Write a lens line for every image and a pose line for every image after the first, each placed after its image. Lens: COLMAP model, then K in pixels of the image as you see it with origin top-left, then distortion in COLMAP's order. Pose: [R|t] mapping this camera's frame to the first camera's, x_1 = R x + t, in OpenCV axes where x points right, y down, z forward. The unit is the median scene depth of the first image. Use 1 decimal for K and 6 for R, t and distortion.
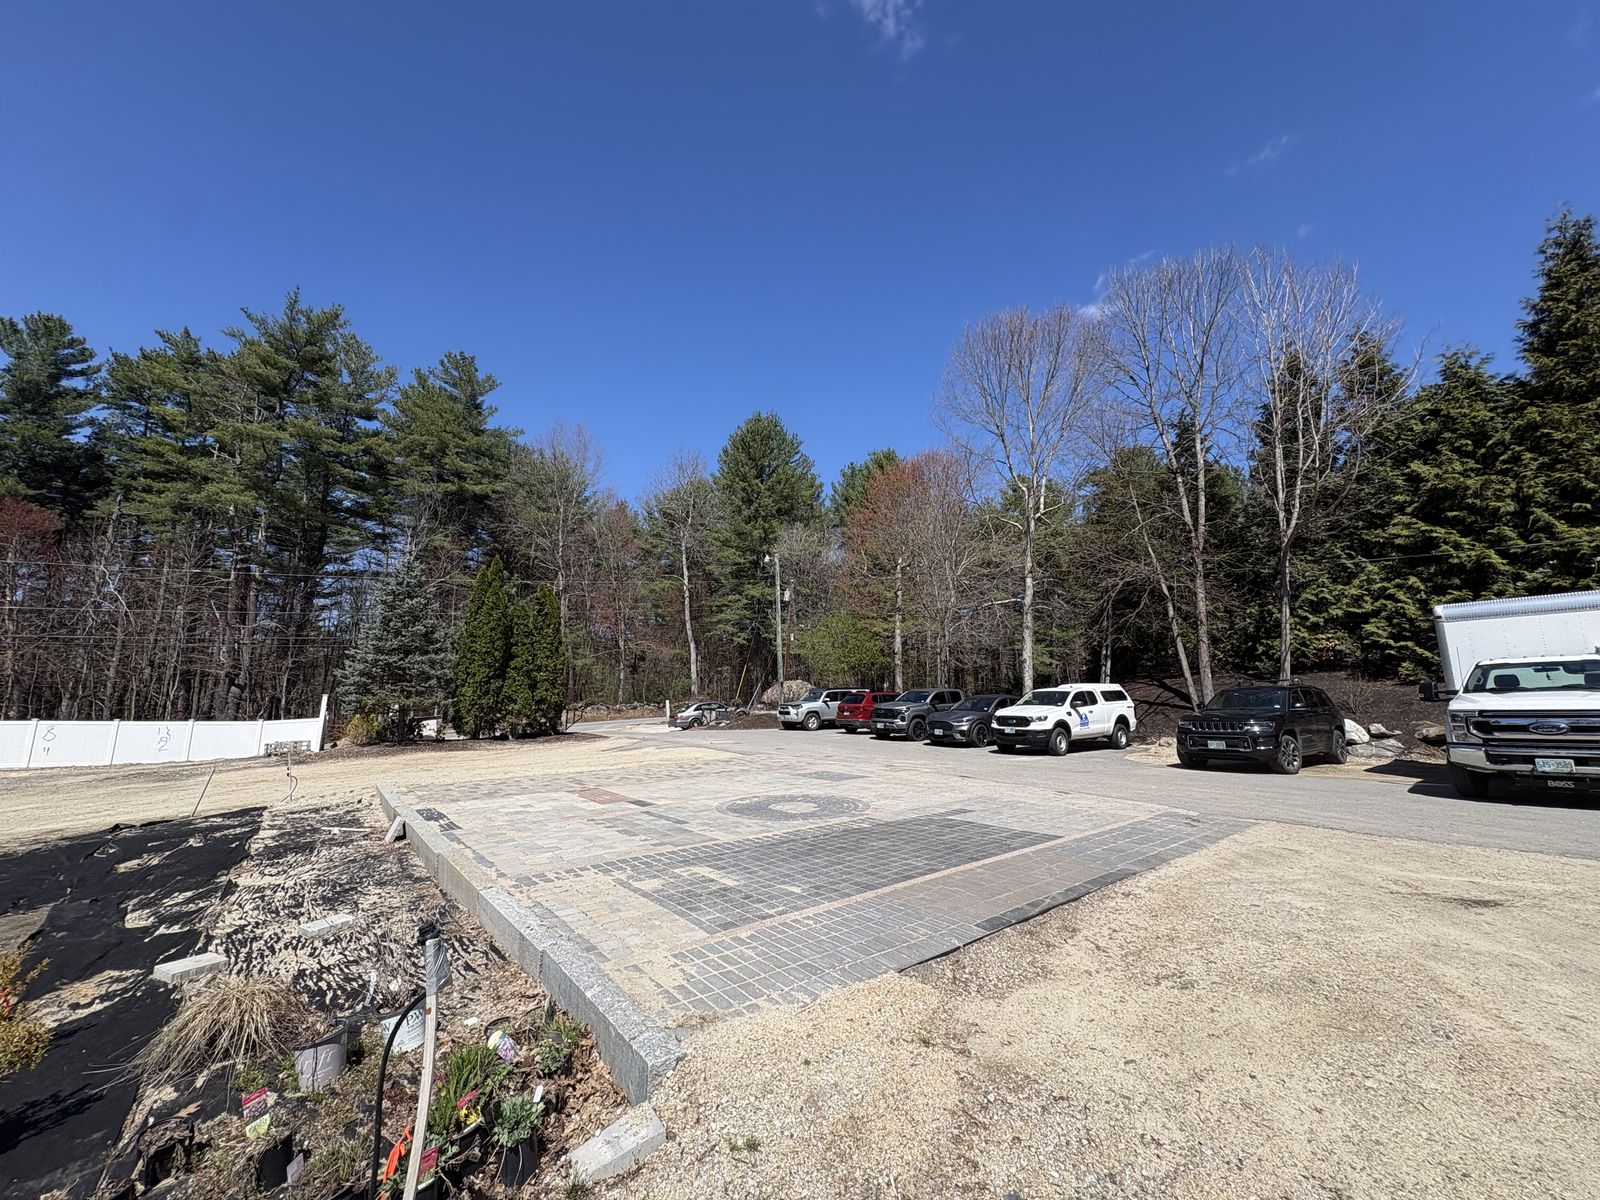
lens RADIAL K [[635.3, 0, 804.1], [0, 635.3, 604.1], [0, 0, 1]] dist [-0.001899, 0.000644]
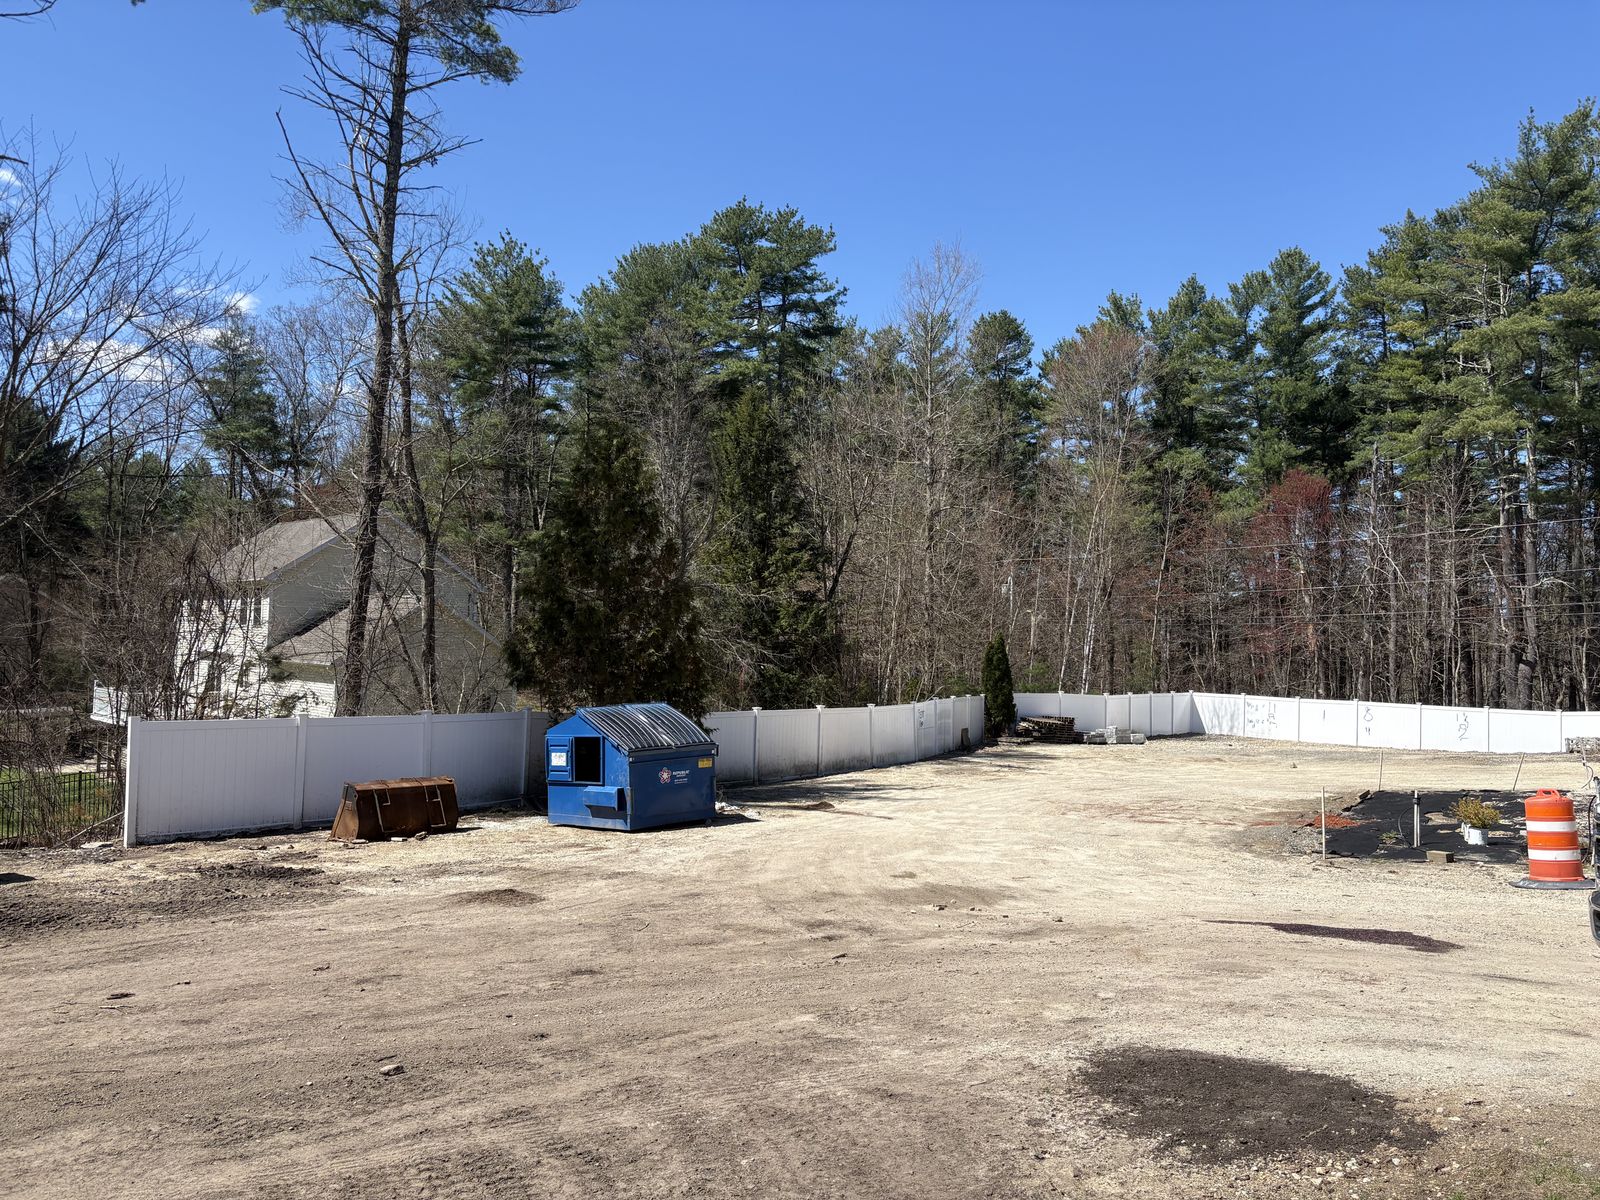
lens RADIAL K [[1211.3, 0, 803.3], [0, 1211.3, 594.7], [0, 0, 1]] dist [0.011329, 0.008563]
pose [[0.308388, -0.045834, -0.950156, 0.212634], [0.125482, 0.992070, -0.007129, -0.047383], [0.942948, -0.117030, 0.311694, -0.242355]]
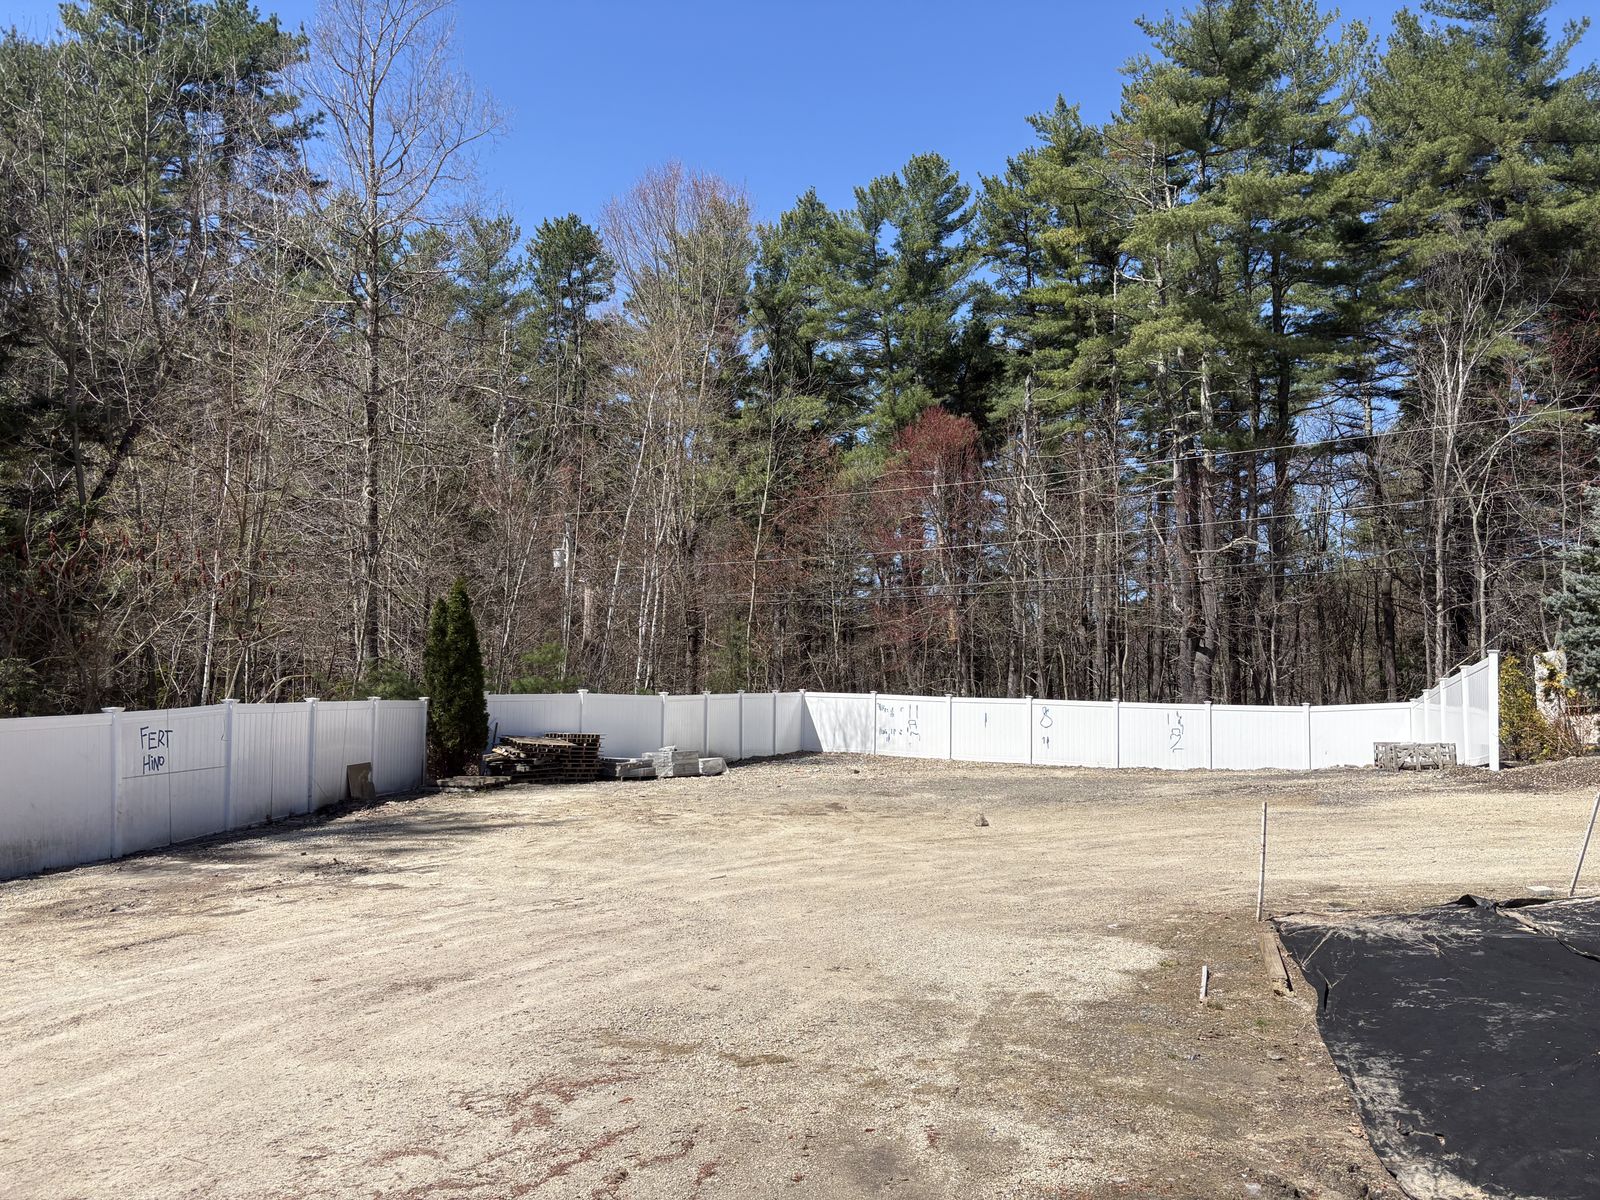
lens RADIAL K [[1211.3, 0, 788.1], [0, 1211.3, 604.3], [0, 0, 1]] dist [0.011329, 0.008563]
pose [[0.561155, -0.053657, -0.825970, -0.146746], [0.123261, 0.992187, 0.019287, 0.012795], [0.818481, -0.112633, 0.563384, 0.025288]]
